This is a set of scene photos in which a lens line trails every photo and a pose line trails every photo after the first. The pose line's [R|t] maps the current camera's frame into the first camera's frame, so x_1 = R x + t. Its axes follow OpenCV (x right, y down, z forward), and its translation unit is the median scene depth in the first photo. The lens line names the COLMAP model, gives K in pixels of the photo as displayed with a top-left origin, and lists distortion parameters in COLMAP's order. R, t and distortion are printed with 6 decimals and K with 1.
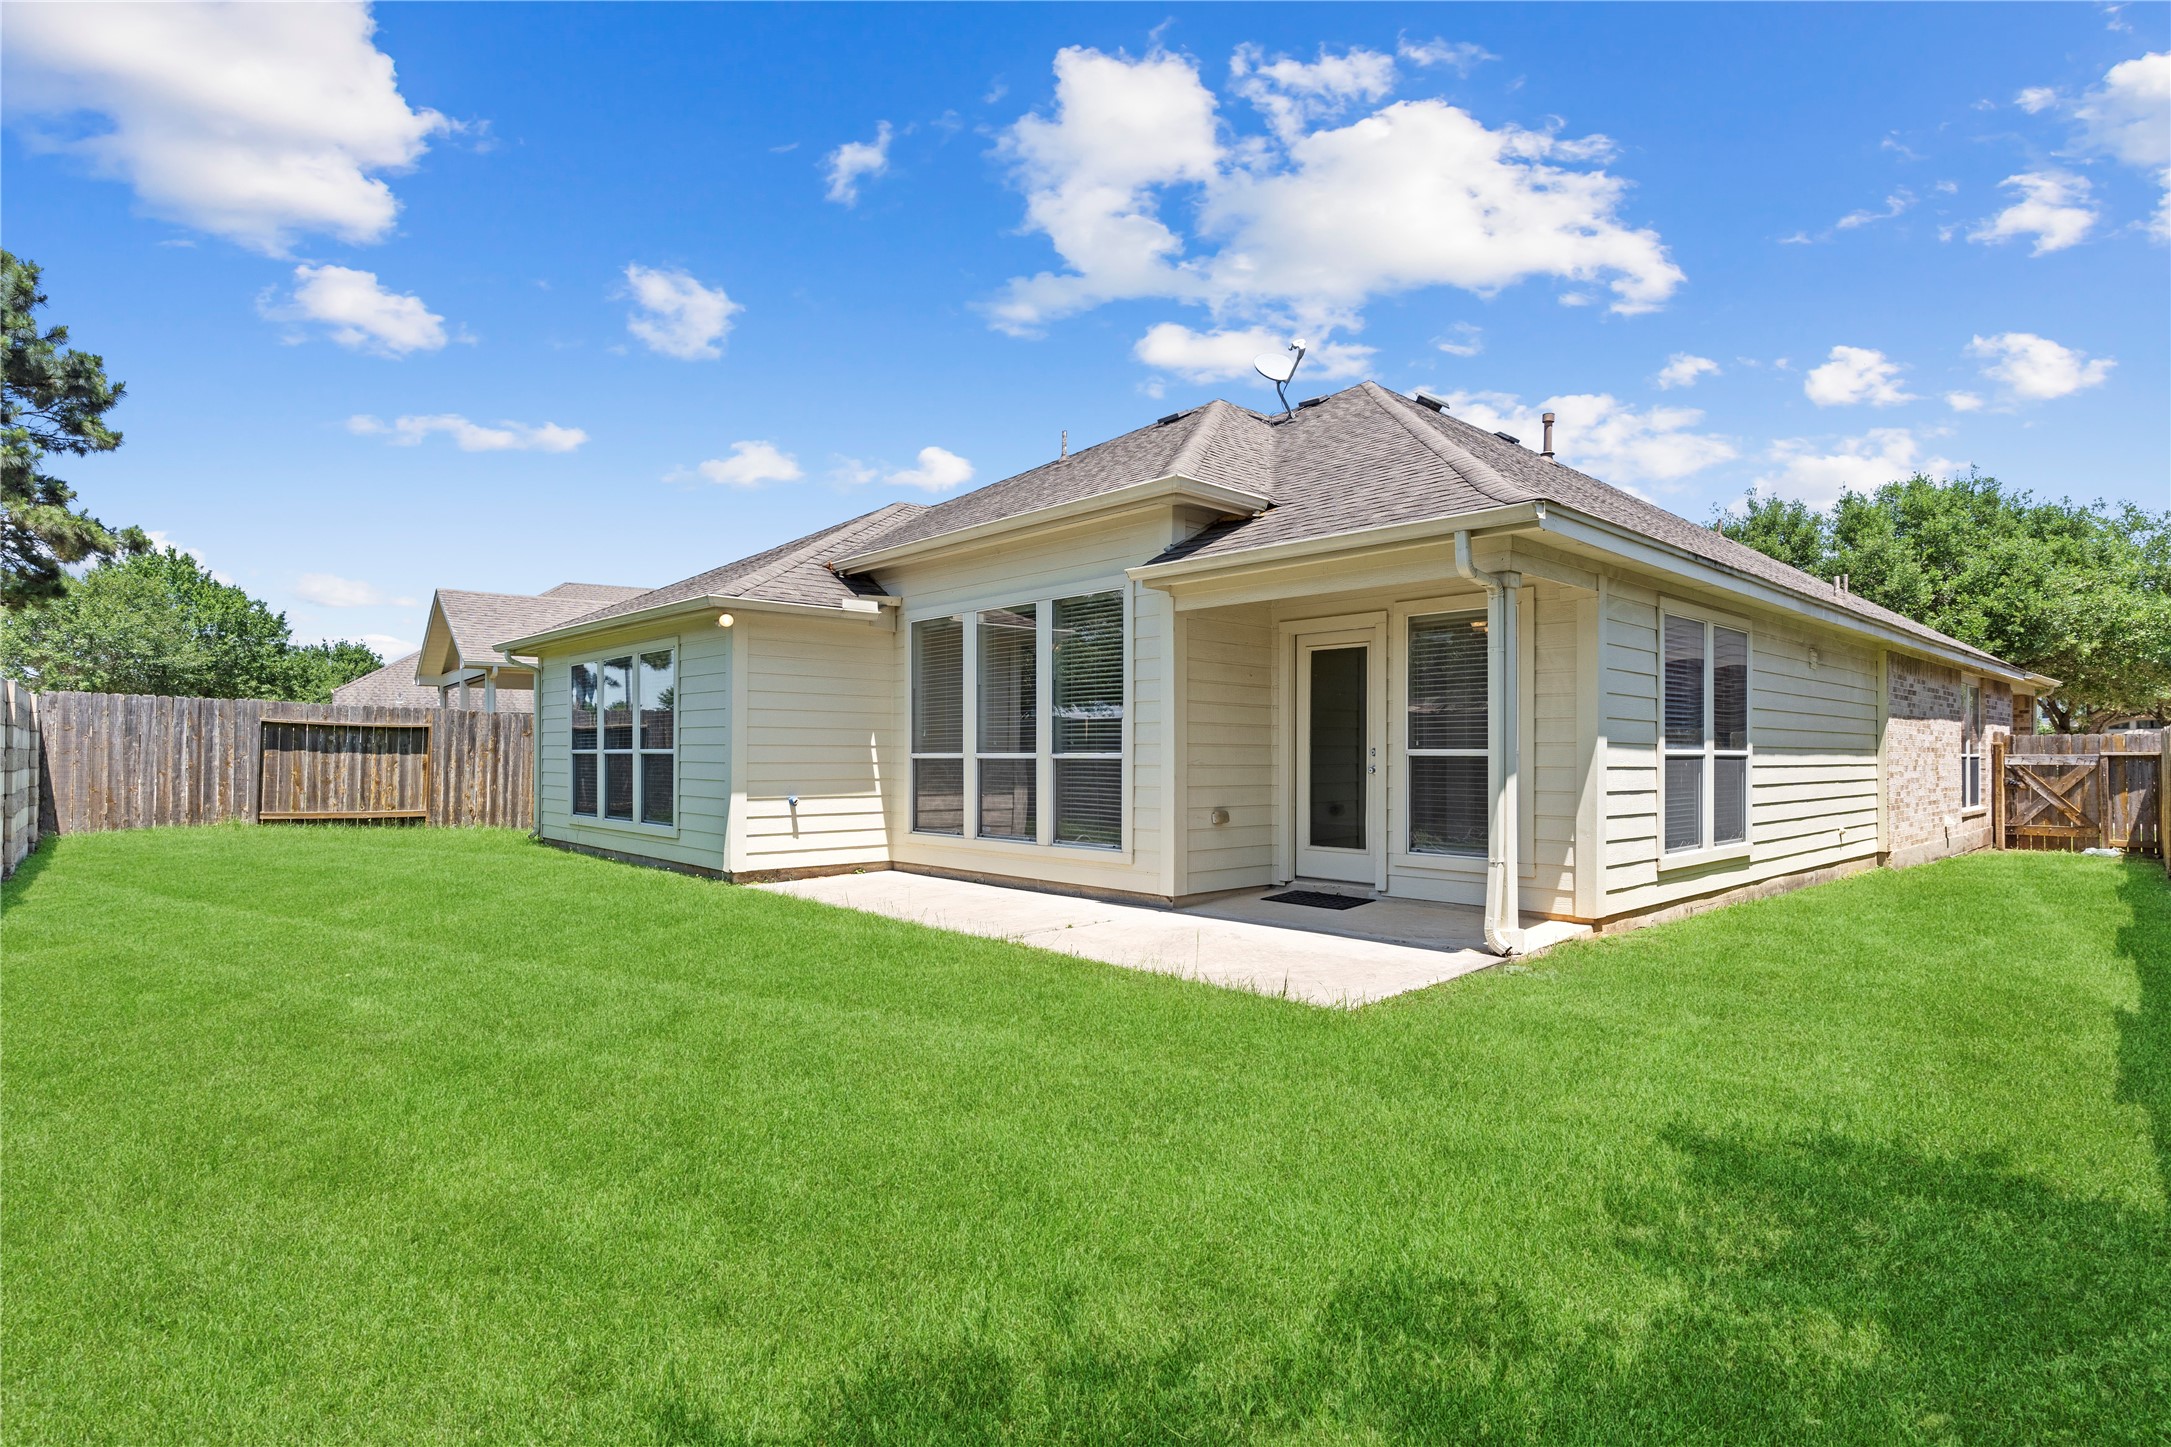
lens RADIAL K [[1050.3, 0, 1085.5], [0, 1050.3, 723.5], [0, 0, 1]] dist [-0.004737, -0.000572]
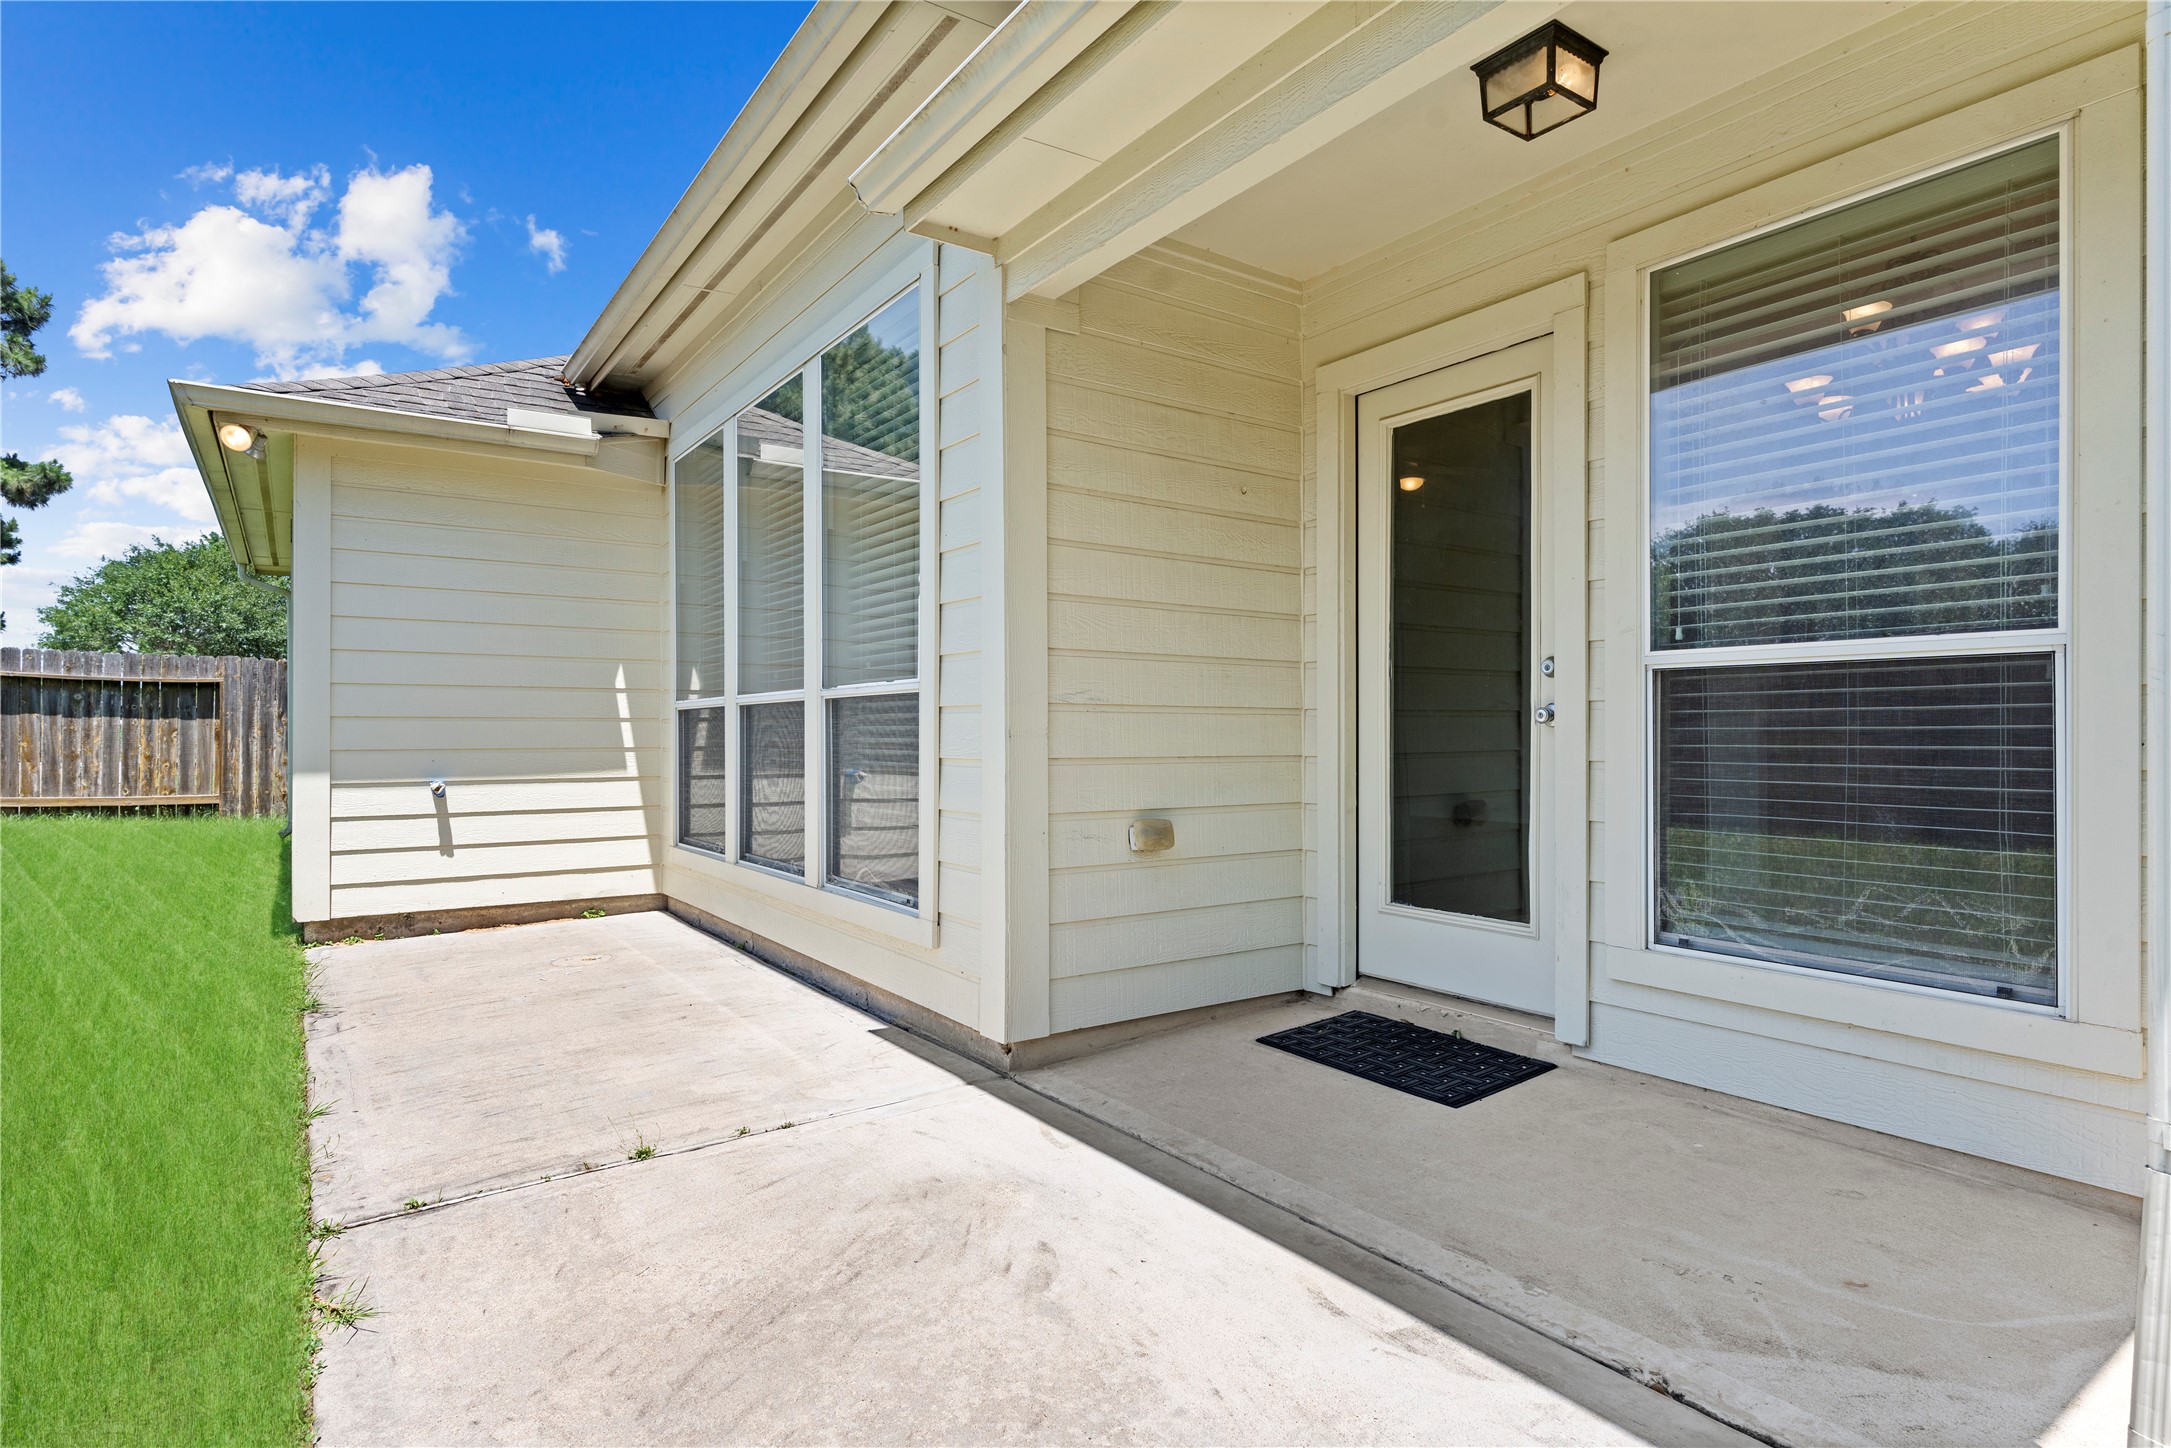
lens RADIAL K [[1126.4, 0, 1085.5], [0, 1126.4, 724.0], [0, 0, 1]] dist [0.002376, 0.000217]
pose [[0.989081, -0.005213, -0.147279, 0.128771], [0.008707, 0.999696, 0.023085, 0.028141], [0.147114, -0.024115, 0.988826, 0.439169]]
